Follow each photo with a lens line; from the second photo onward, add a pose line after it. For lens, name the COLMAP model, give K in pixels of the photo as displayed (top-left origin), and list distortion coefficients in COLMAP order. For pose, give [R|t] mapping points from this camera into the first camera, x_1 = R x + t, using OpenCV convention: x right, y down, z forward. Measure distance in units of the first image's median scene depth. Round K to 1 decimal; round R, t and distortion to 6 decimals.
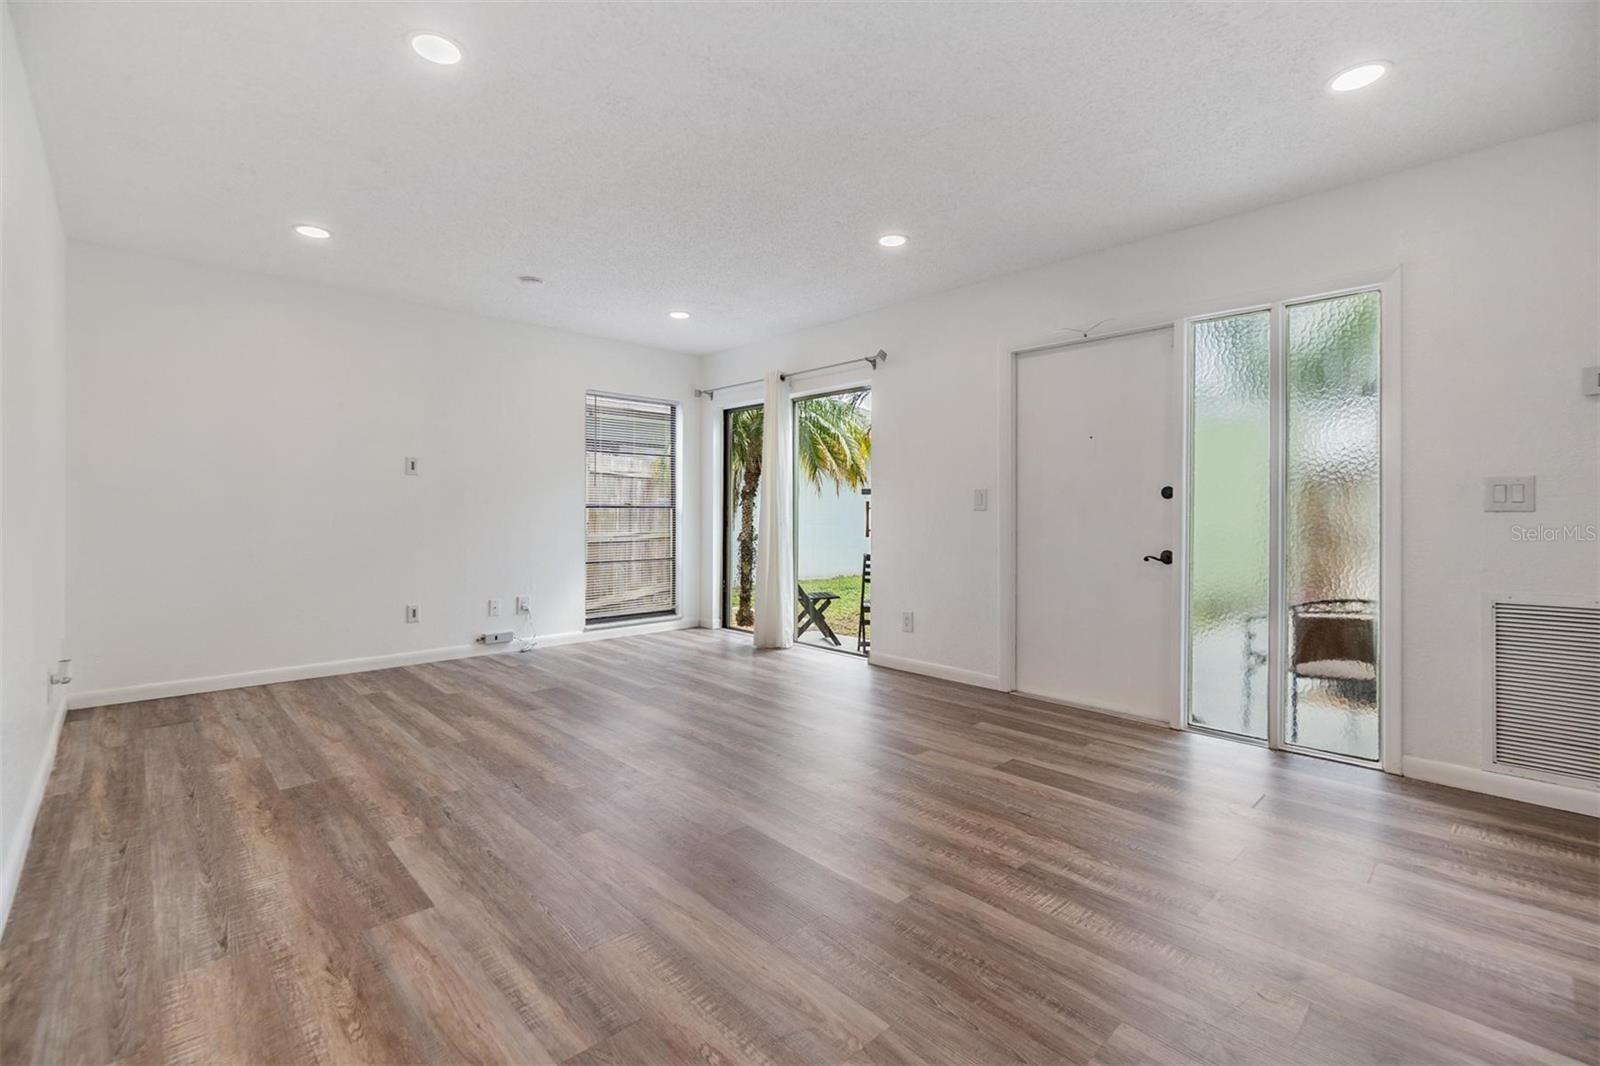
lens RADIAL K [[694.2, 0, 795.8], [0, 694.2, 520.8], [0, 0, 1]] dist [-0.003181, -0.000241]
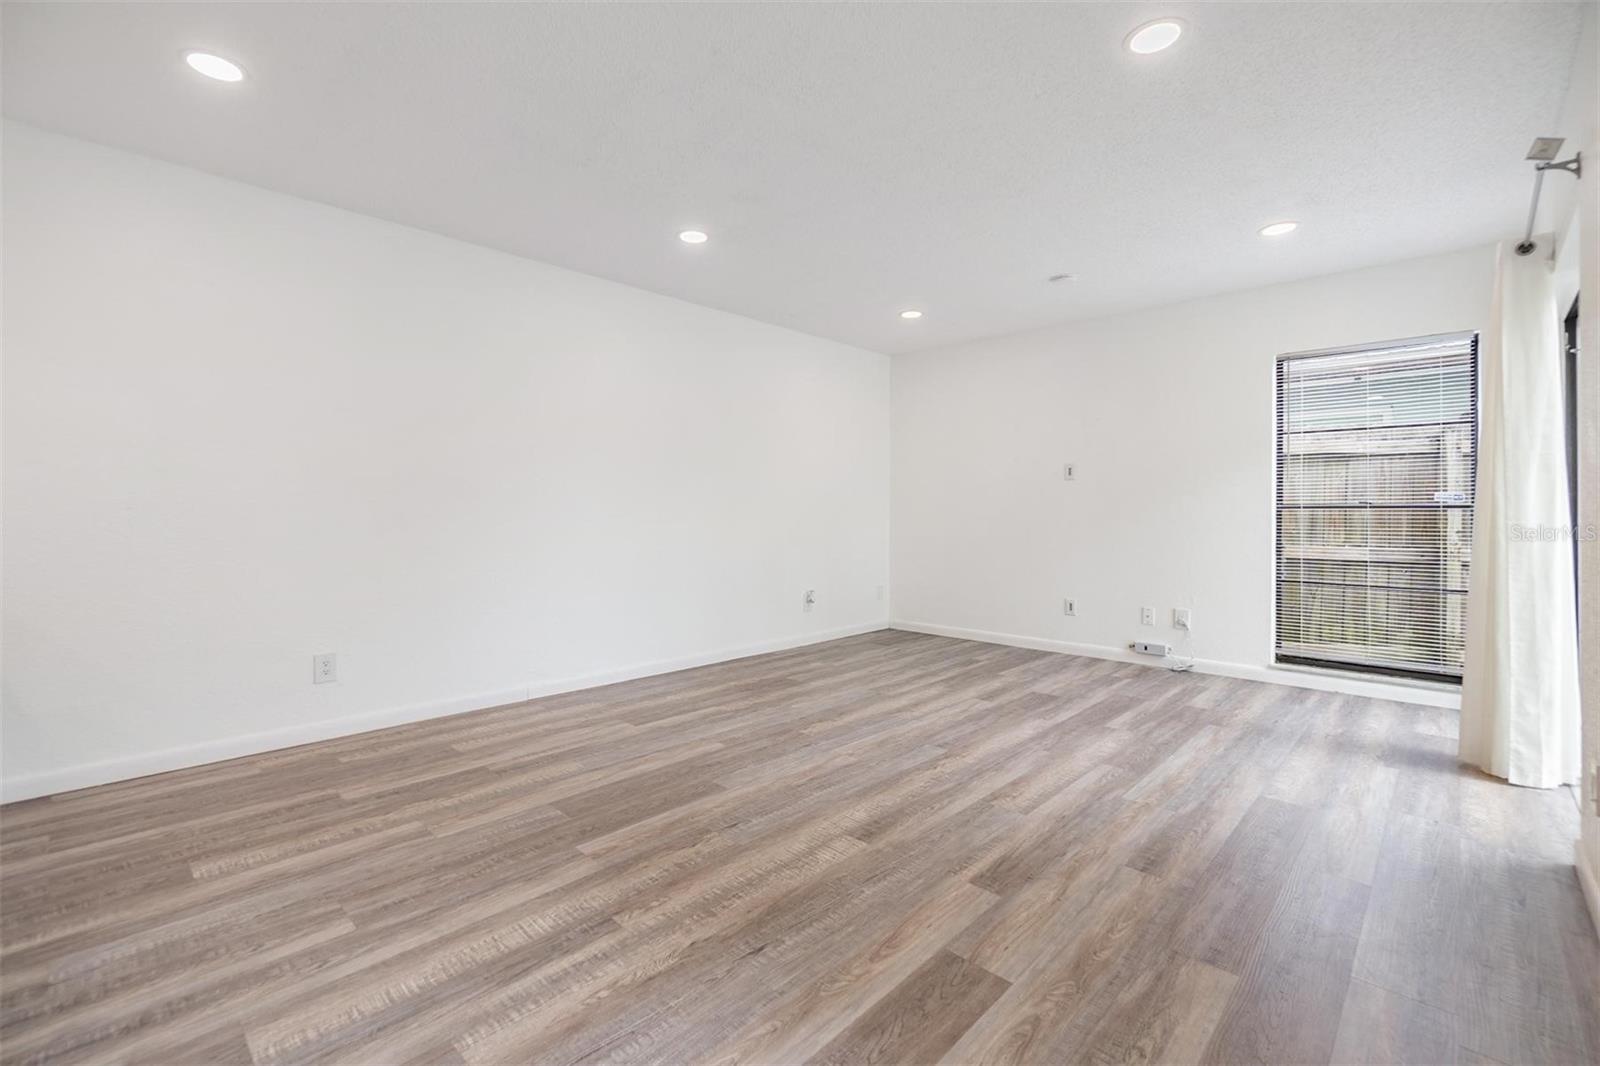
lens RADIAL K [[704.7, 0, 800.8], [0, 704.7, 510.8], [0, 0, 1]] dist [-0.002224, -0.000136]
pose [[0.056666, -0.006806, -0.998370, 0.943055], [-0.018037, 0.999807, -0.007840, -0.002006], [0.998230, 0.018452, 0.056532, 0.916101]]
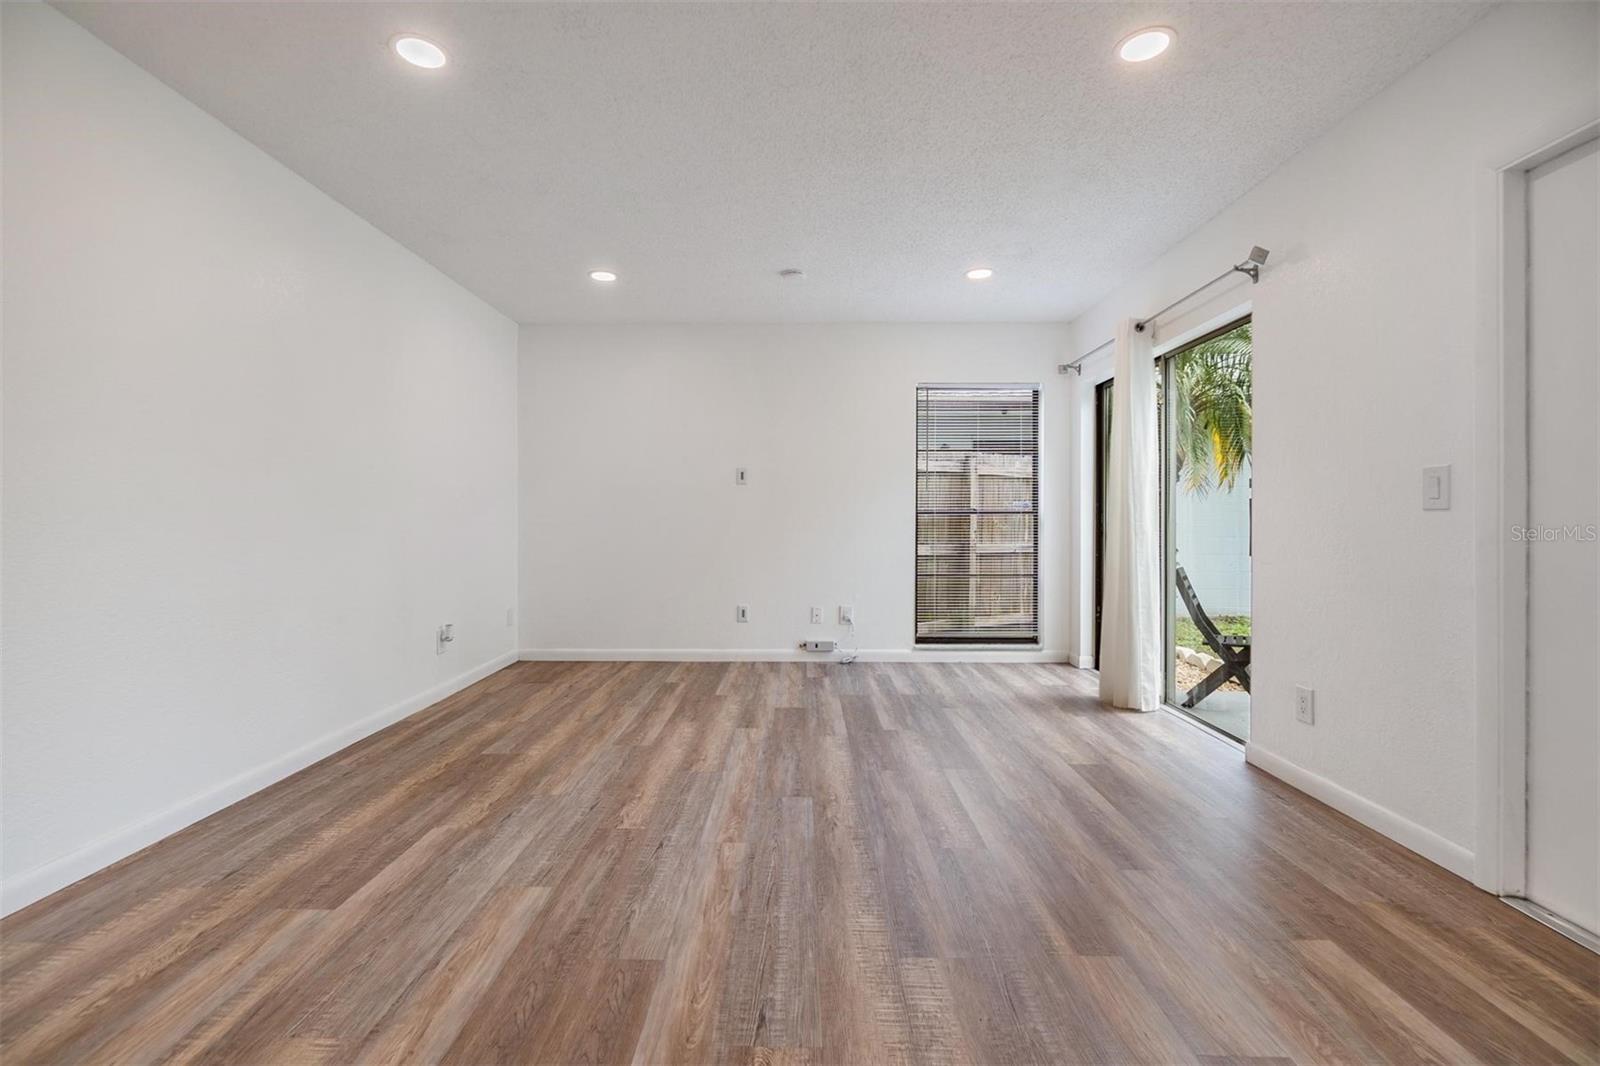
lens RADIAL K [[693.2, 0, 798.3], [0, 693.2, 525.7], [0, 0, 1]] dist [-0.000229, -0.000120]
pose [[0.720122, 0.002625, -0.693842, 0.448443], [-0.007773, 0.999961, -0.004284, 0.003375], [0.693804, 0.008478, 0.720114, 0.515462]]
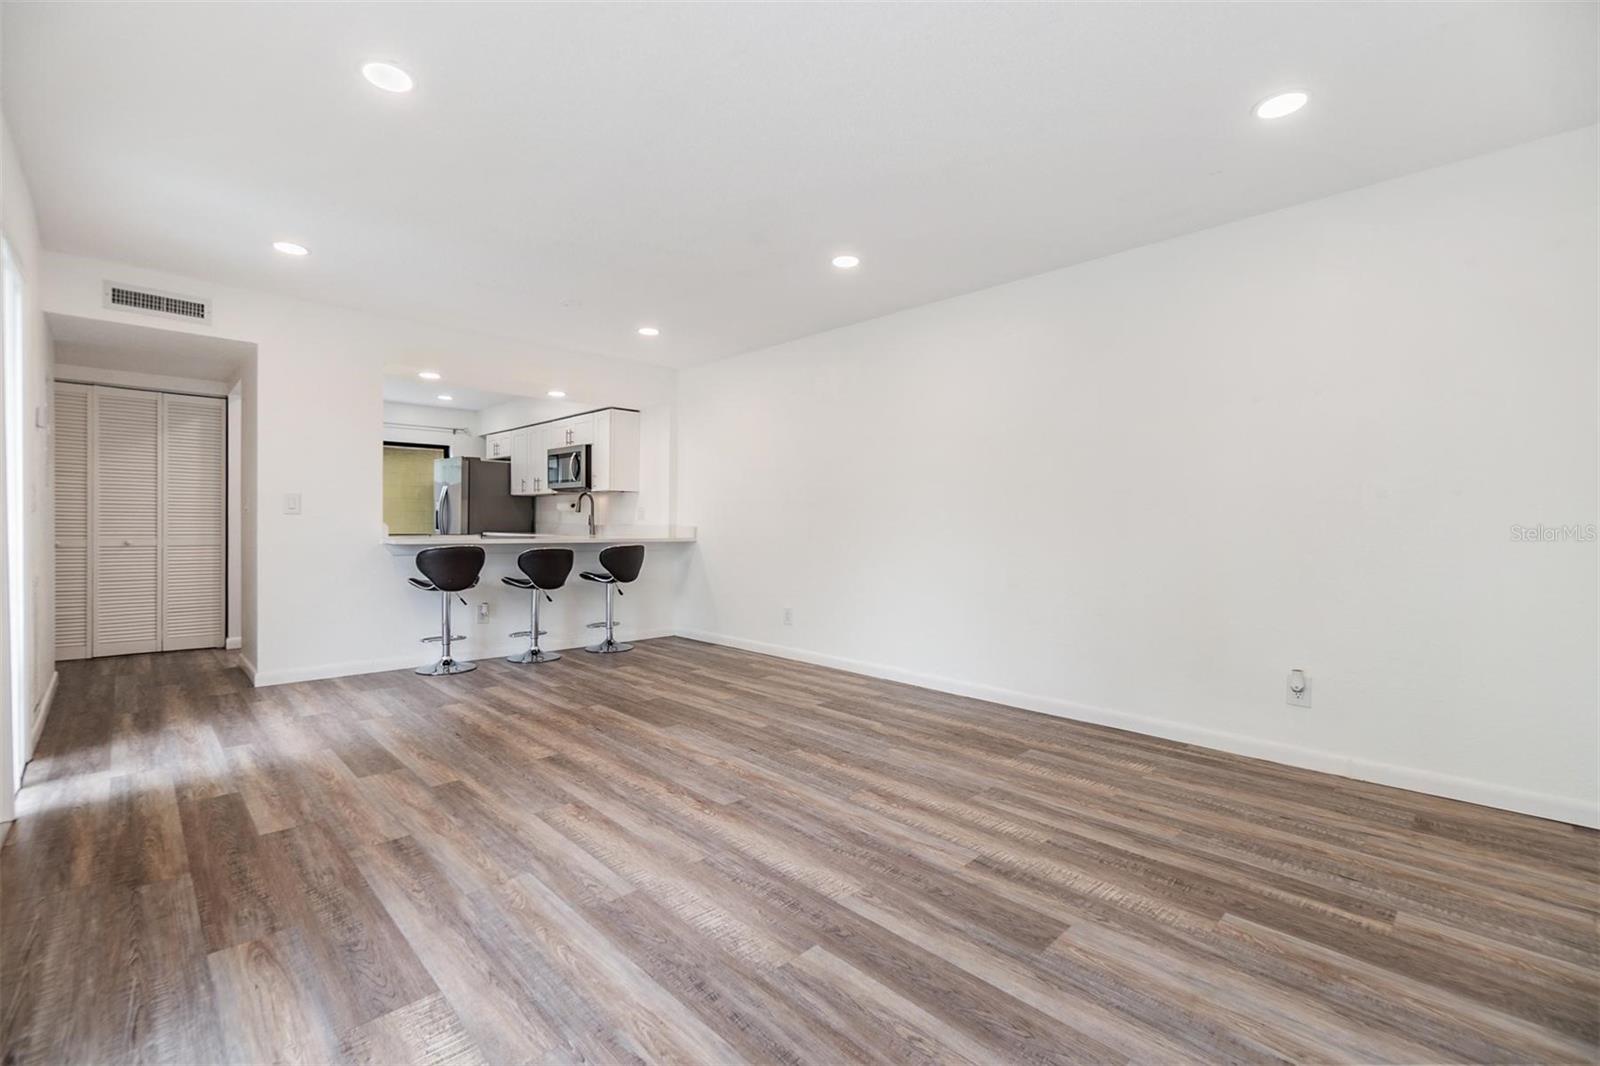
lens RADIAL K [[696.6, 0, 794.7], [0, 696.6, 515.4], [0, 0, 1]] dist [-0.003215, -0.000057]
pose [[-0.999843, -0.016005, -0.007598, -0.299451], [-0.016002, 0.999872, -0.000493, -0.023829], [0.007605, -0.000371, -0.999971, 2.208399]]
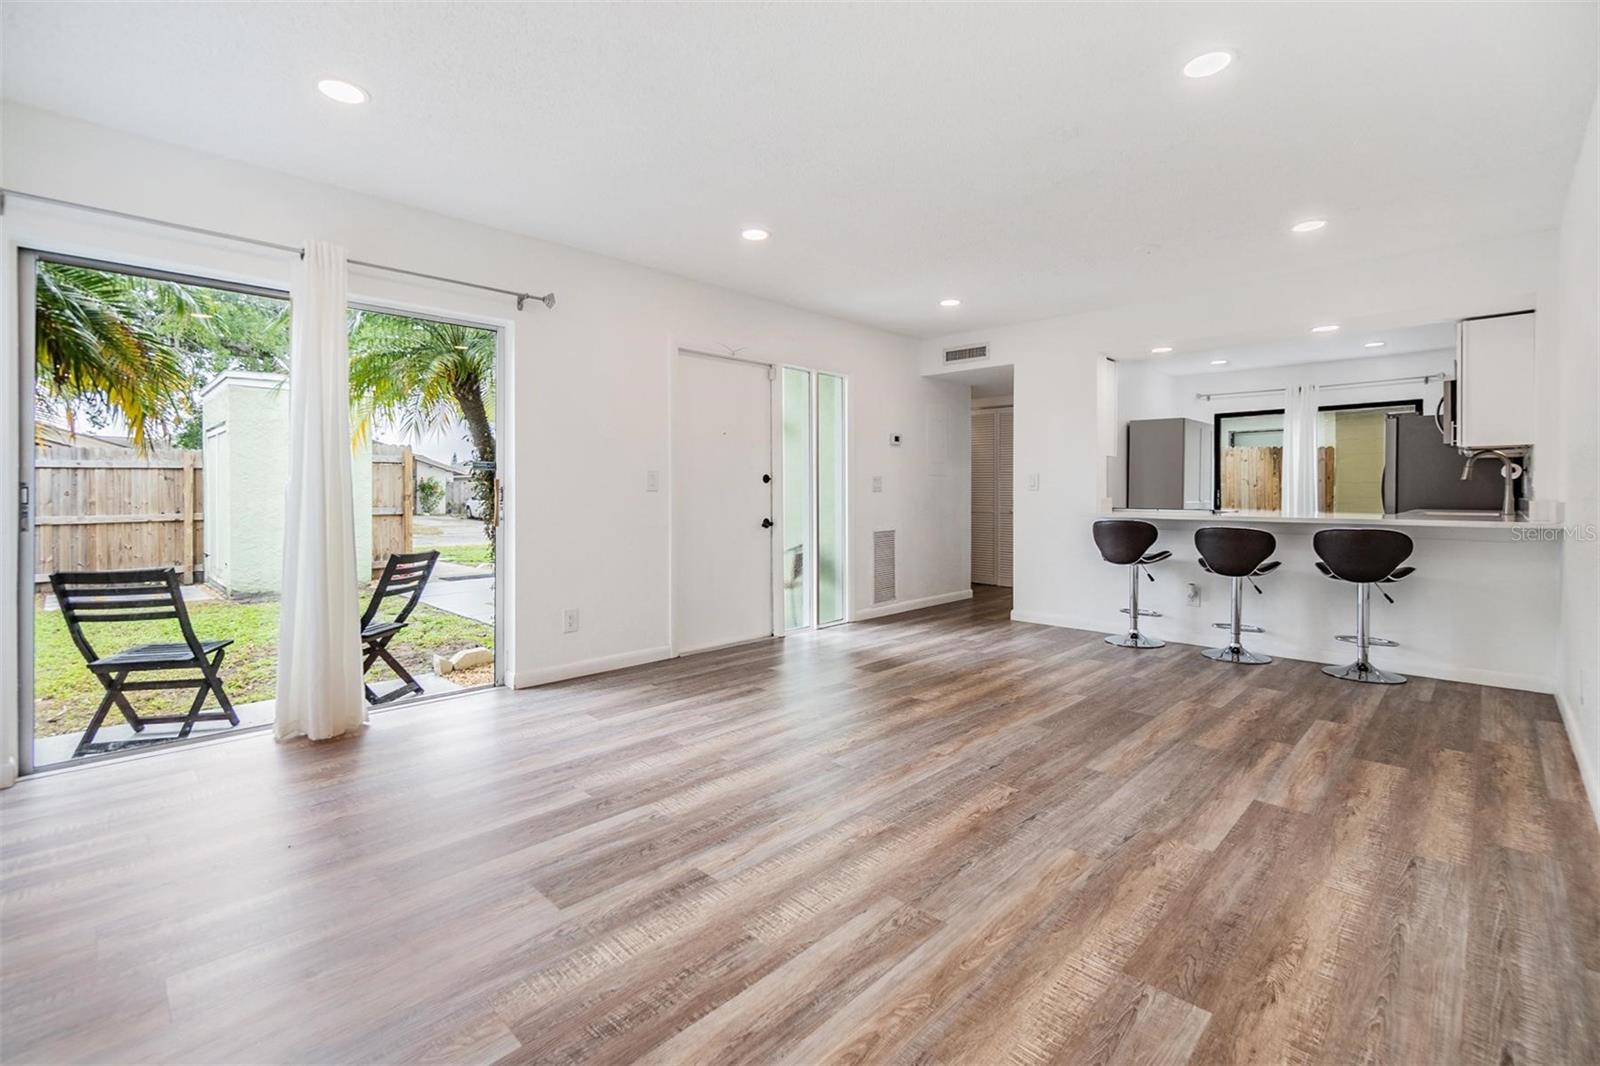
lens RADIAL K [[708.9, 0, 792.5], [0, 708.9, 490.7], [0, 0, 1]] dist [0.000029, 0.000206]
pose [[-0.026300, -0.004046, 0.999646, -1.267000], [0.011216, 0.999928, 0.004343, -0.026212], [-0.999591, 0.011327, -0.026253, 1.315185]]
